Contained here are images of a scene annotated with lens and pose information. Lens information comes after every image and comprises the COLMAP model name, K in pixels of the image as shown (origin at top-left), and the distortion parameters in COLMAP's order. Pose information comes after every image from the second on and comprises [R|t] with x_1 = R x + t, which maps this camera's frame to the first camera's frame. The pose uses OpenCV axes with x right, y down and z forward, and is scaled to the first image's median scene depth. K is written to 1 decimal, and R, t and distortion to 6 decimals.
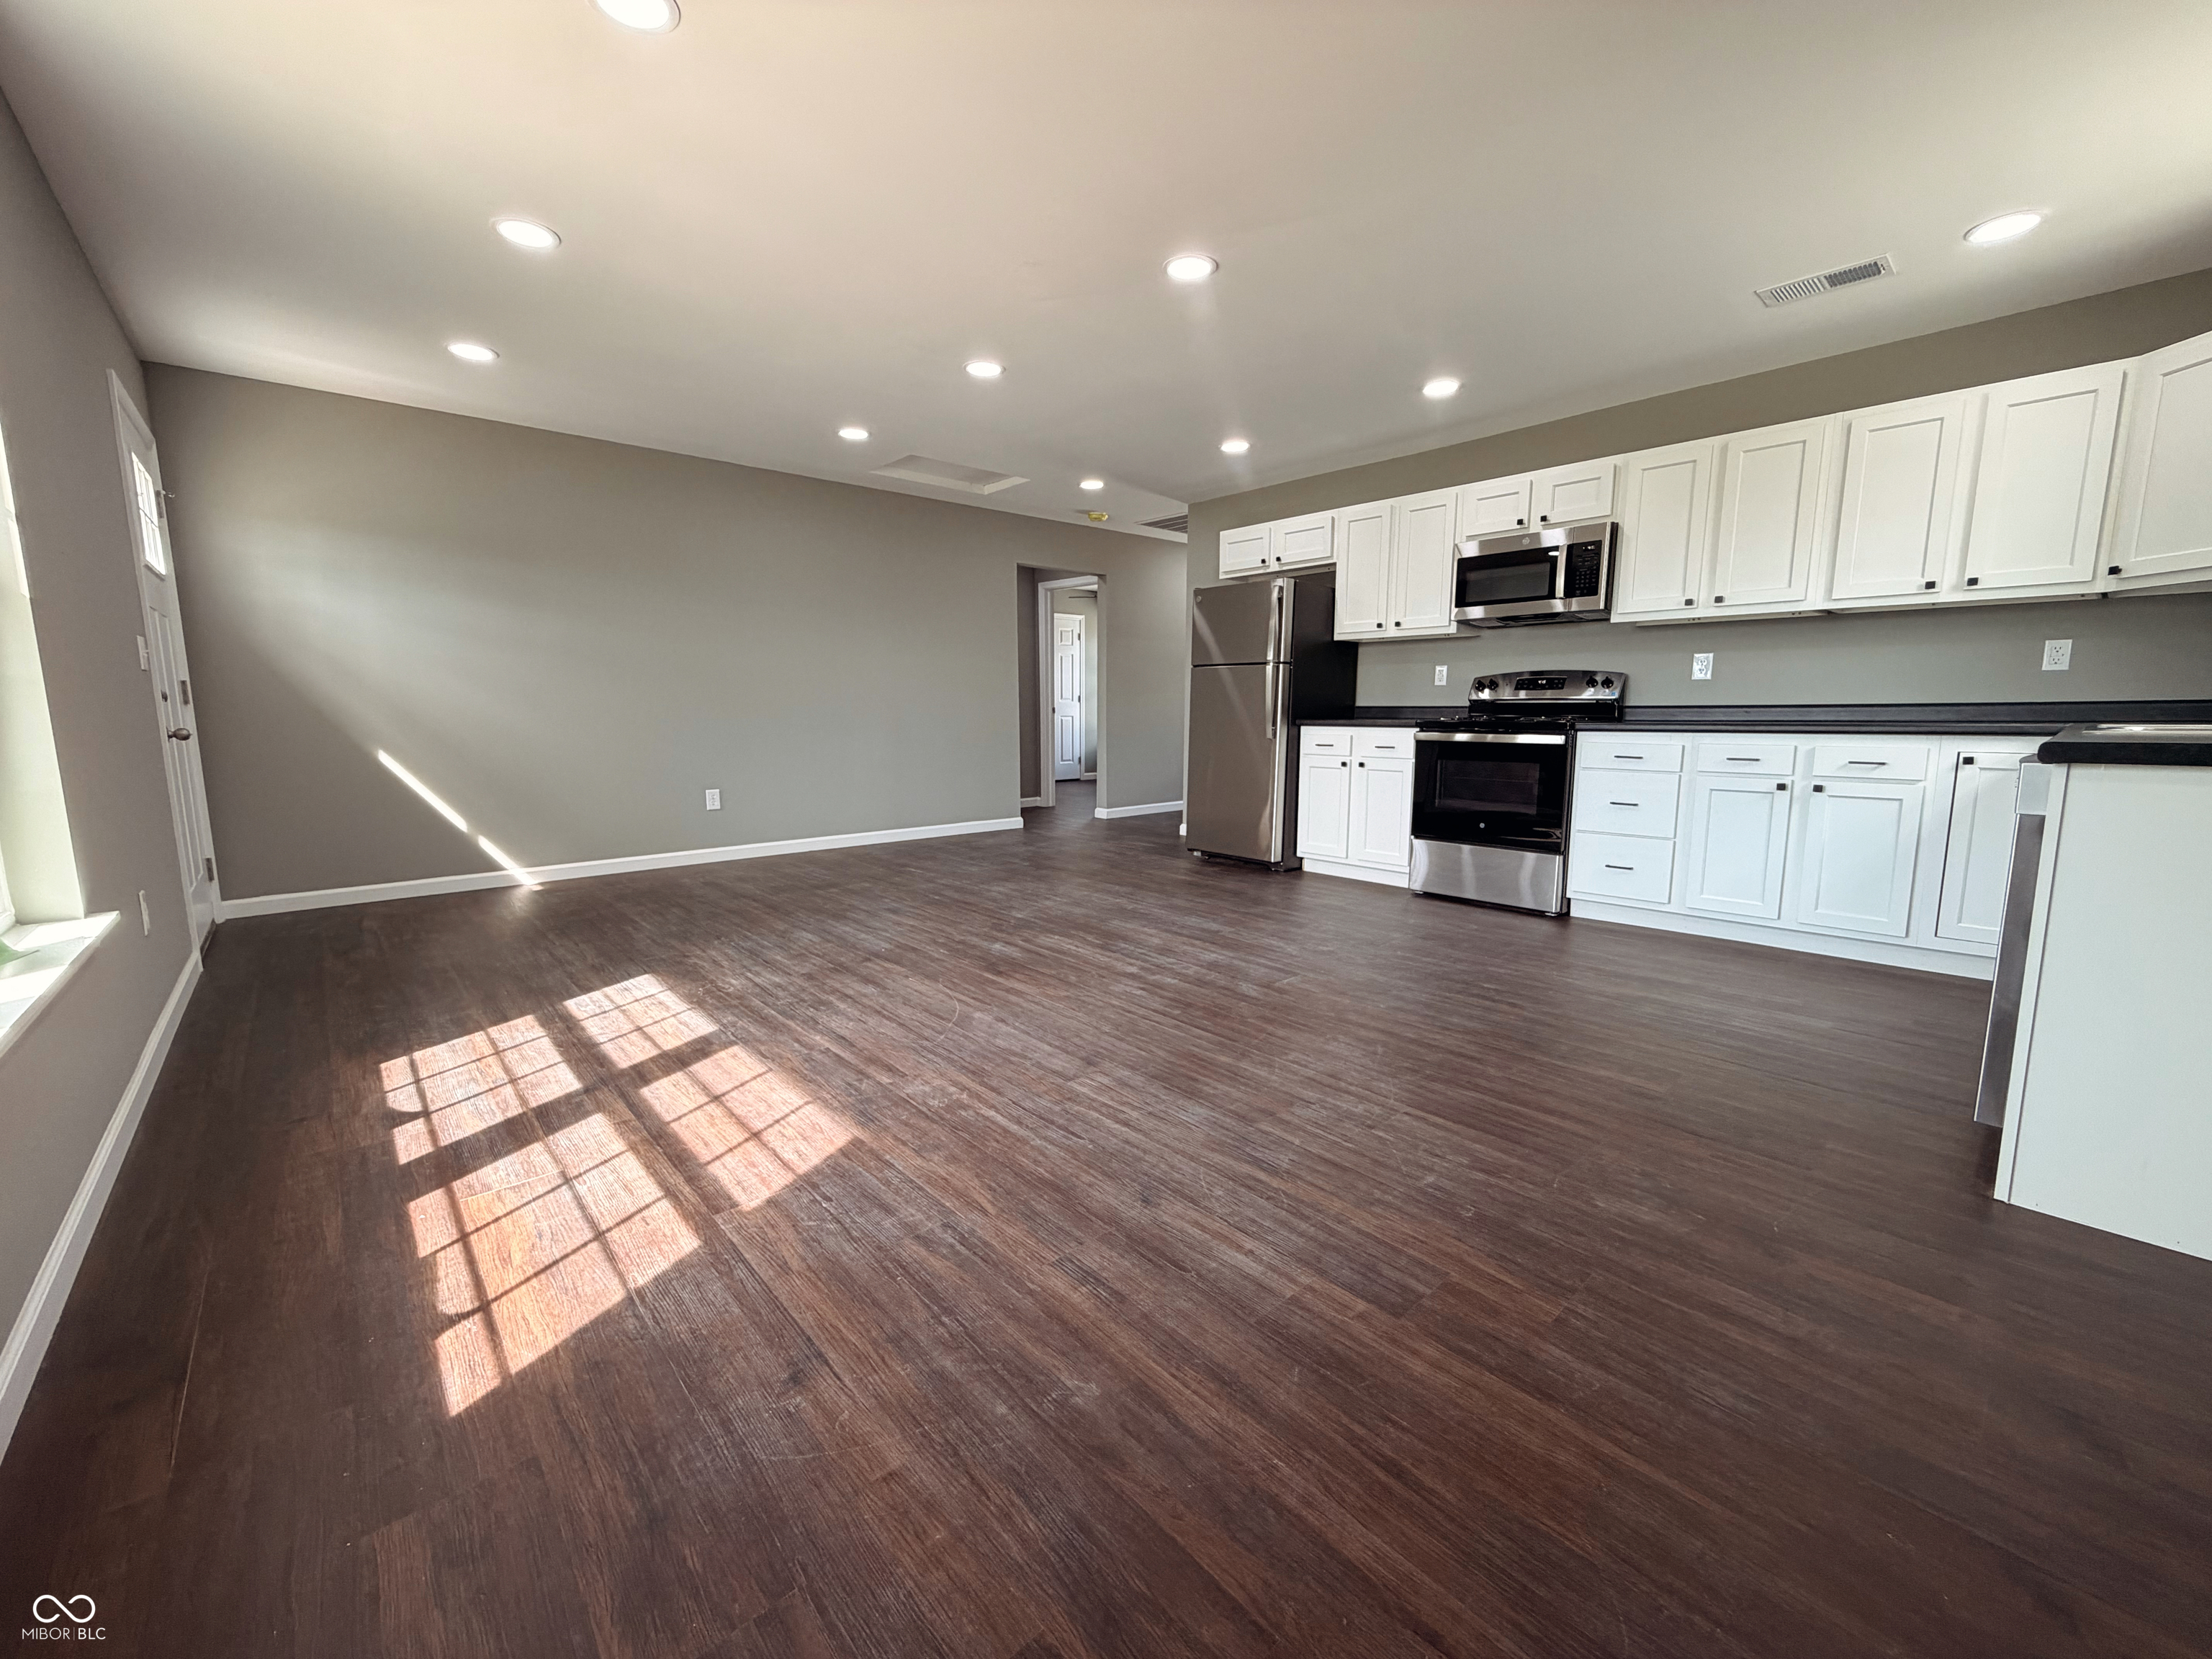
lens RADIAL K [[871.2, 0, 1106.0], [0, 871.2, 829.5], [0, 0, 1]] dist [0.016263, 0.000030]
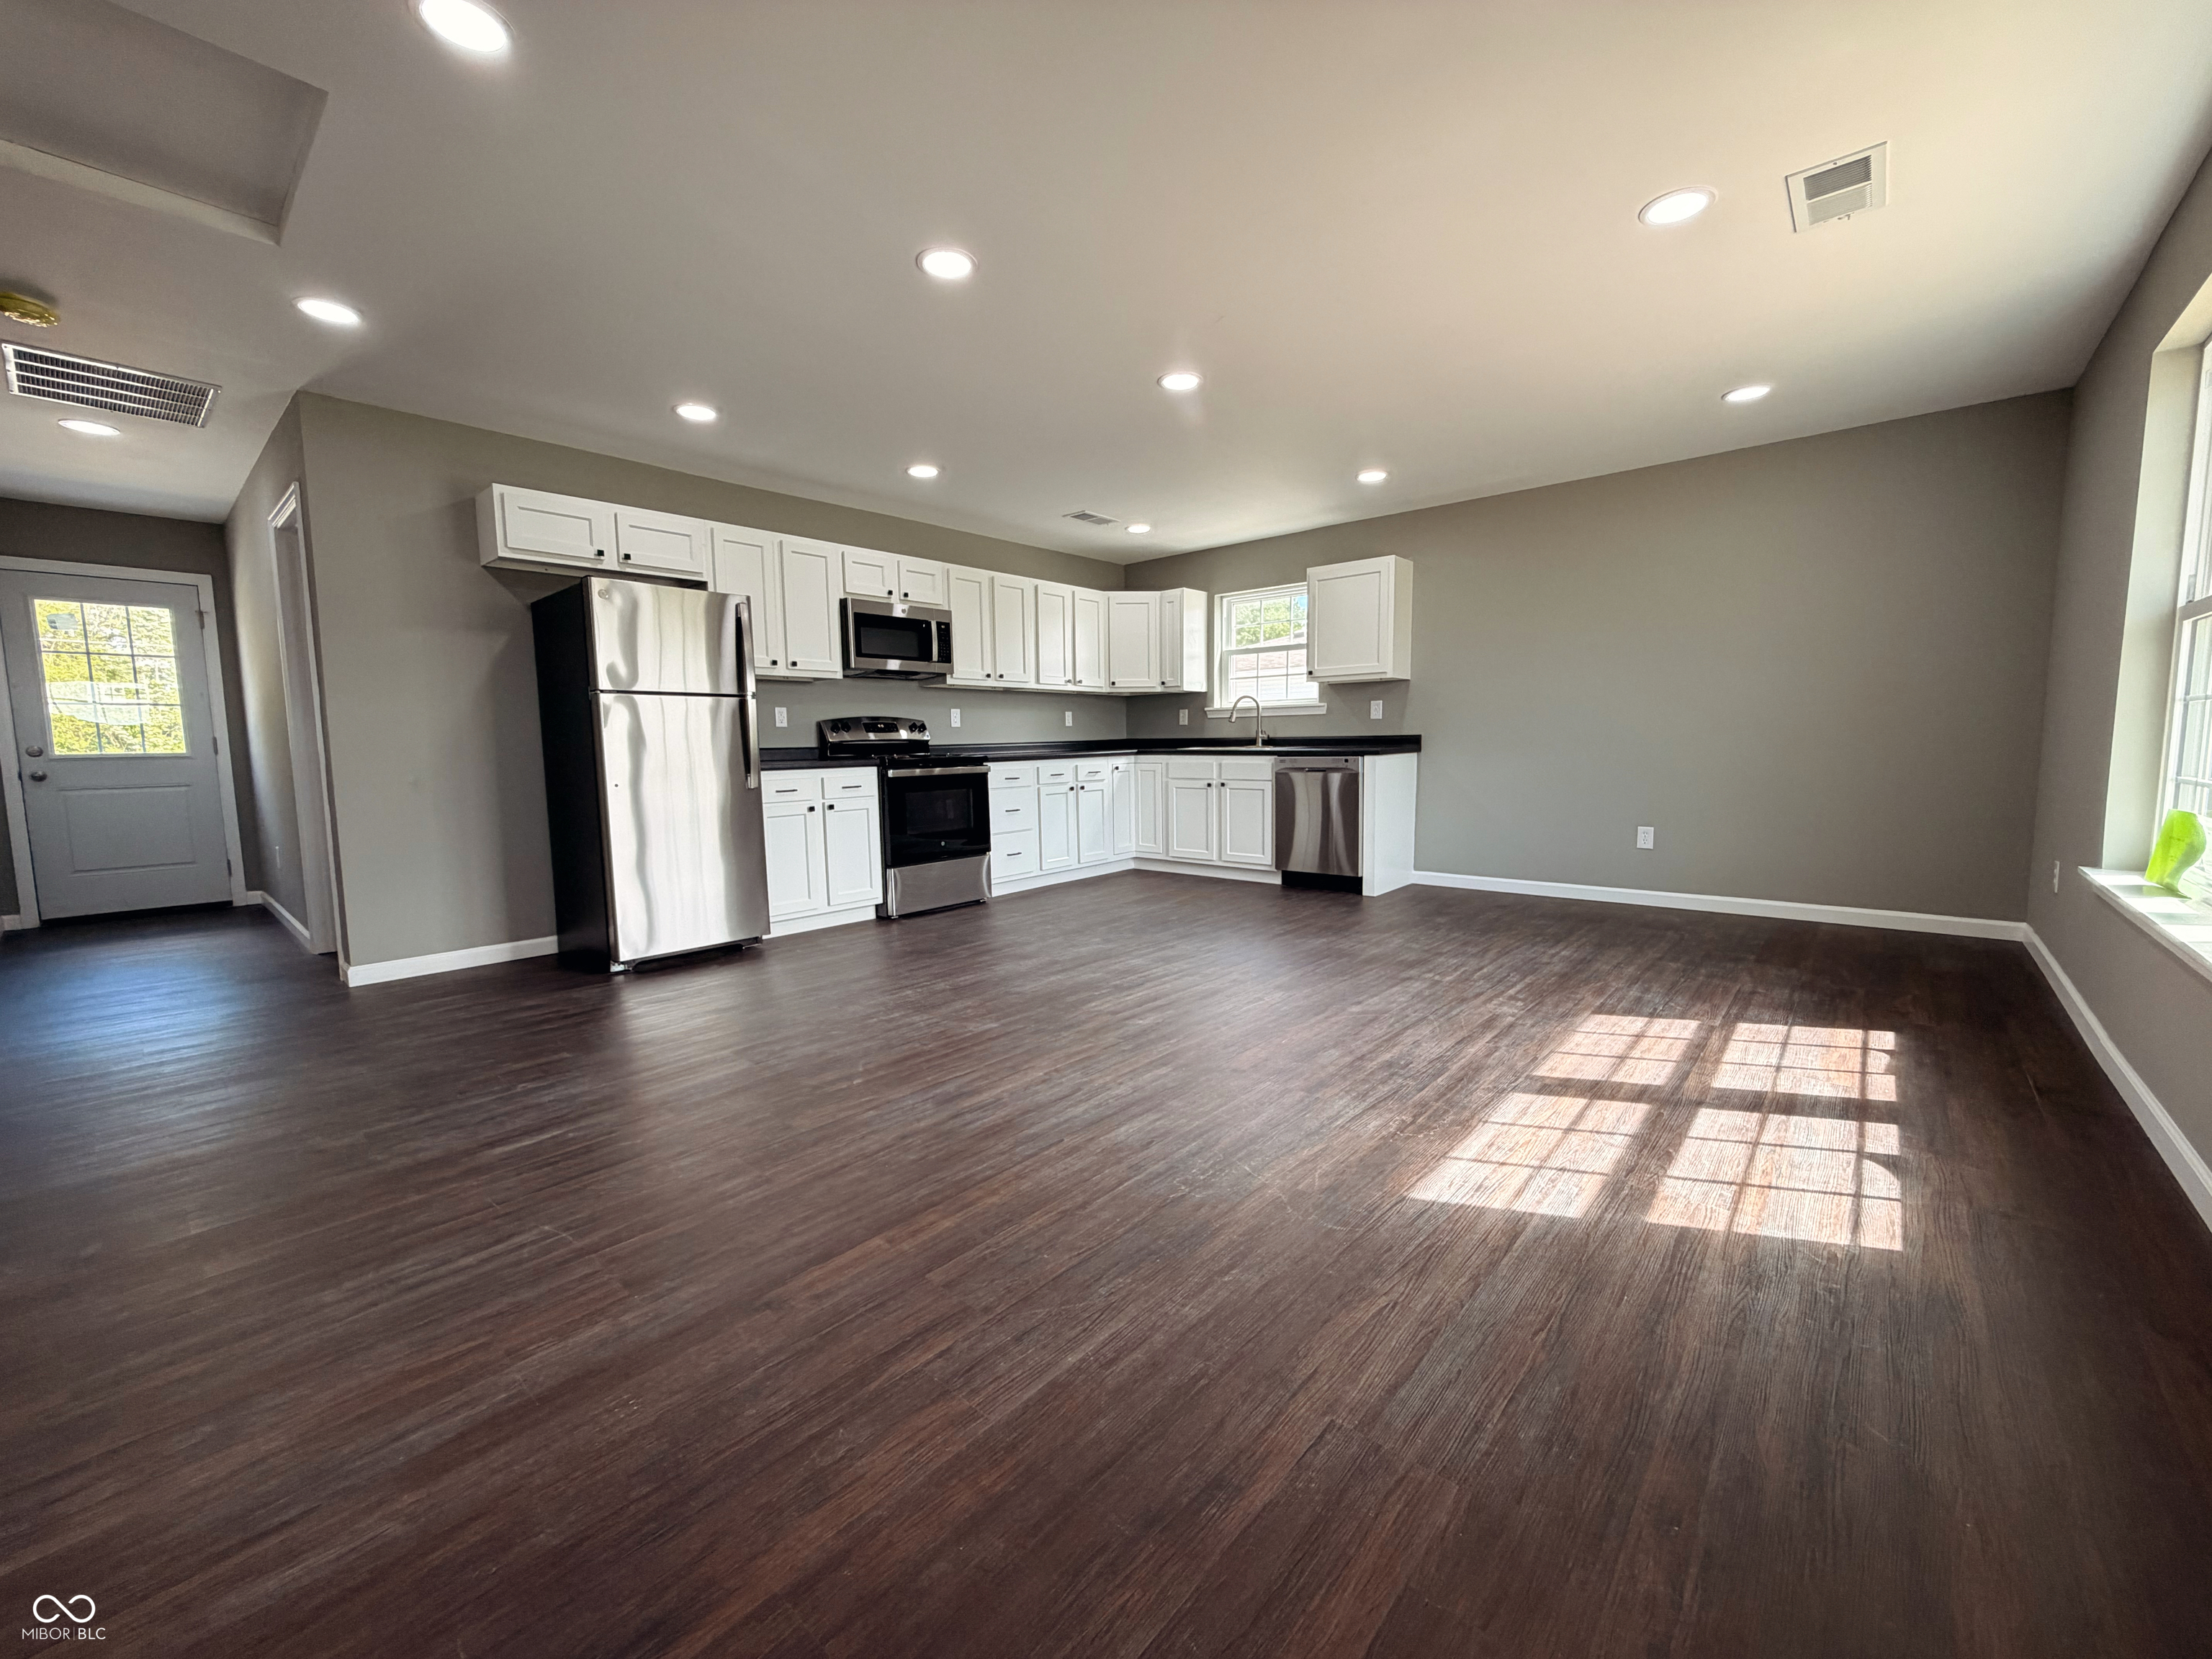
lens RADIAL K [[891.5, 0, 1090.0], [0, 891.5, 831.1], [0, 0, 1]] dist [-0.001345, -0.000107]
pose [[-0.112793, -0.092430, 0.989310, -1.042356], [0.159992, 0.980982, 0.109893, -0.162047], [-0.980653, 0.170677, -0.095859, 1.208377]]
